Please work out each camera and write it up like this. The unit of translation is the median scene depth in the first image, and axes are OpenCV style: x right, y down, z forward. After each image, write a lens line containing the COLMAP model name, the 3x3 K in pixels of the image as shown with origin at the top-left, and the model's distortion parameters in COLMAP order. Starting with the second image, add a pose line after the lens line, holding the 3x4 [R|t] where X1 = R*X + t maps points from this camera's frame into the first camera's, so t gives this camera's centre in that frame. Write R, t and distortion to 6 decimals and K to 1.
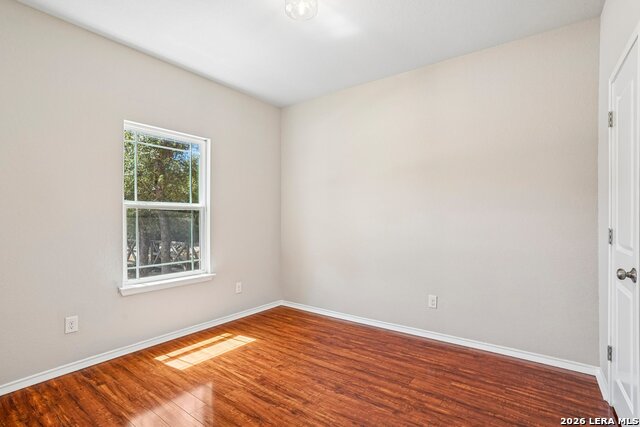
lens RADIAL K [[306.1, 0, 317.1], [0, 306.1, 216.7], [0, 0, 1]] dist [-0.059582, 0.030265]
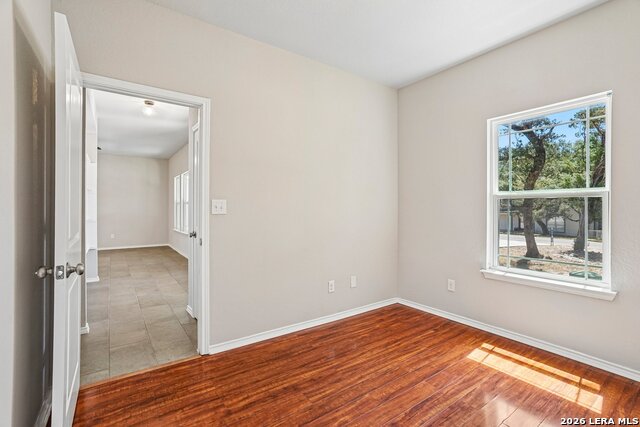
lens RADIAL K [[299.6, 0, 323.9], [0, 299.6, 208.8], [0, 0, 1]] dist [-0.052628, 0.029201]
pose [[-0.313849, 0.001320, -0.949472, 0.613496], [0.008088, 0.999966, -0.001284, 0.002211], [0.949438, -0.008083, -0.313849, 0.805031]]
